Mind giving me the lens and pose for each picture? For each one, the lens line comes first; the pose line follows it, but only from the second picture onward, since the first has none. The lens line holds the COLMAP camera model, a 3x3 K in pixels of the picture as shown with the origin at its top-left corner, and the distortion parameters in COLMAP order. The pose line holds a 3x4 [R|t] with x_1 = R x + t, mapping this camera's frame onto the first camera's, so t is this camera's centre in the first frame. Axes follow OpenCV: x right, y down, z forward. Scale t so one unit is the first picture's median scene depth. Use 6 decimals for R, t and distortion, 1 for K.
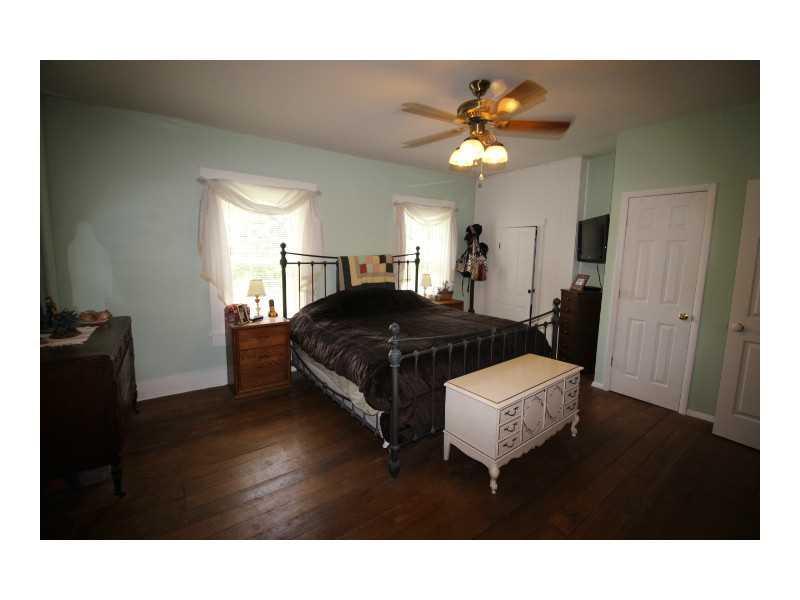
lens RADIAL K [[341.1, 0, 398.4], [0, 341.1, 298.3], [0, 0, 1]] dist [0.000391, -0.000190]
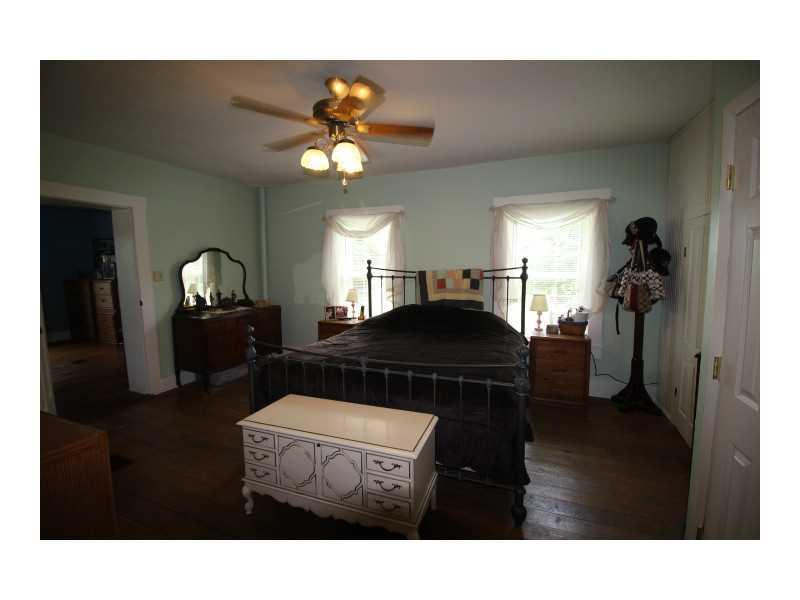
lens RADIAL K [[341.1, 0, 398.4], [0, 341.1, 298.3], [0, 0, 1]] dist [0.000391, -0.000190]
pose [[0.519909, 0.069982, -0.851350, 0.650832], [-0.104681, 0.994346, 0.017809, -0.051471], [0.847783, 0.079861, 0.524296, 0.406764]]
